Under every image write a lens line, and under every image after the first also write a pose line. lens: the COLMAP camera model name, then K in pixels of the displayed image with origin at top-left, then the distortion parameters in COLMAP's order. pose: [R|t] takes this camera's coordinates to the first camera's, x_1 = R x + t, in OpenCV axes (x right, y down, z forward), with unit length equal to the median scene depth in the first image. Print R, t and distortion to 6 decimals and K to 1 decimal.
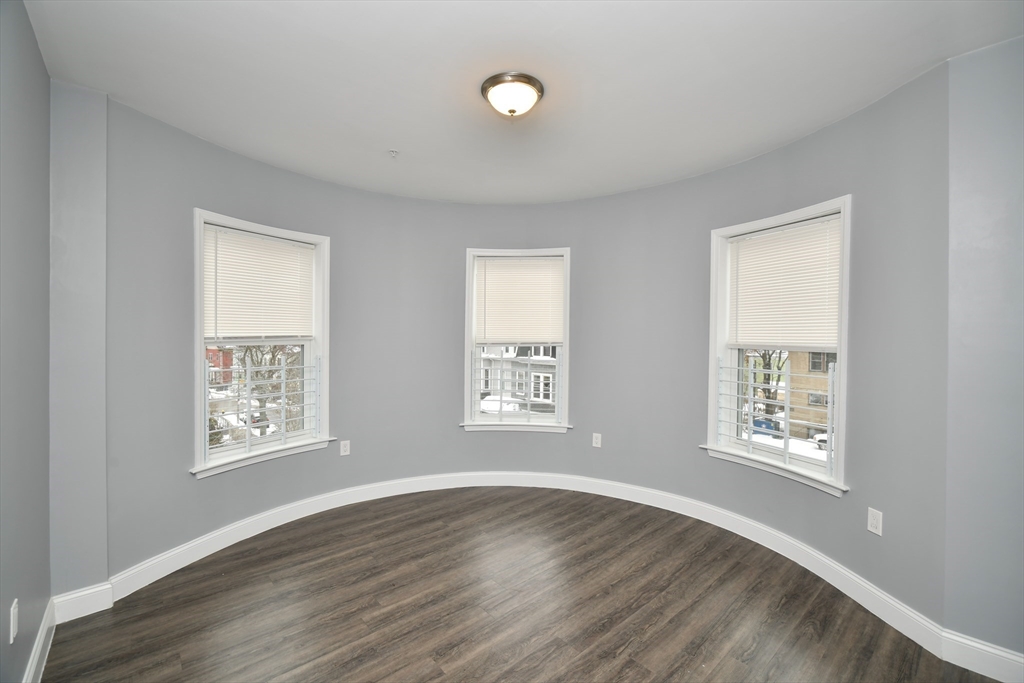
lens RADIAL K [[456.5, 0, 519.2], [0, 456.5, 344.3], [0, 0, 1]] dist [-0.007218, -0.000233]
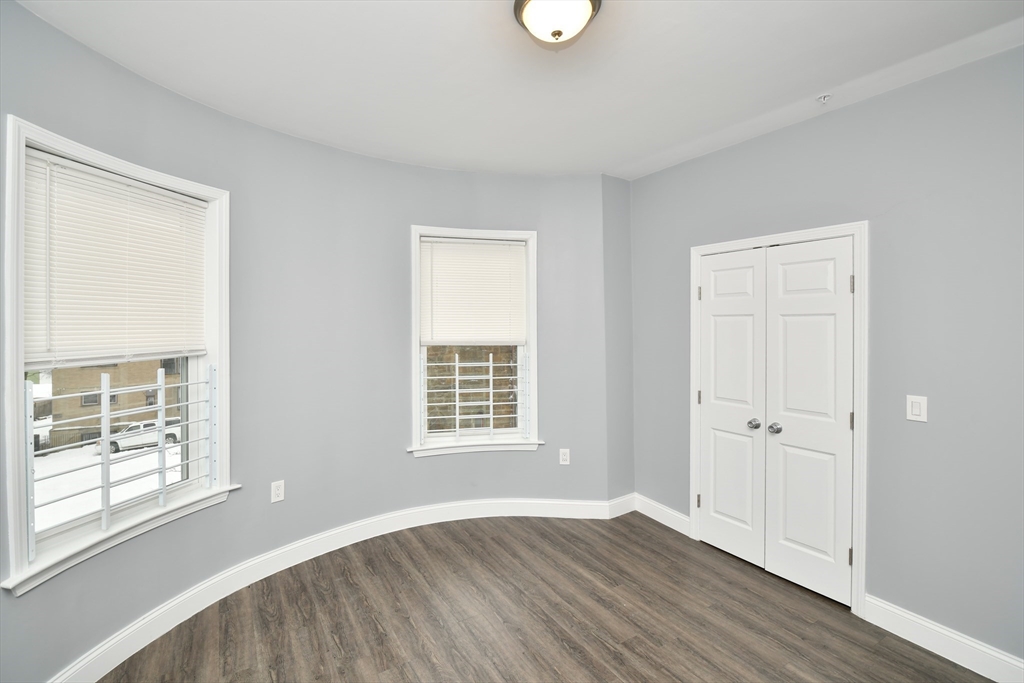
lens RADIAL K [[456.5, 0, 519.2], [0, 456.5, 344.3], [0, 0, 1]] dist [-0.007218, -0.000233]
pose [[0.143427, -0.031021, 0.989175, -0.548353], [0.013254, 0.999479, 0.029423, -0.009946], [-0.989572, 0.008890, 0.143763, 0.757177]]
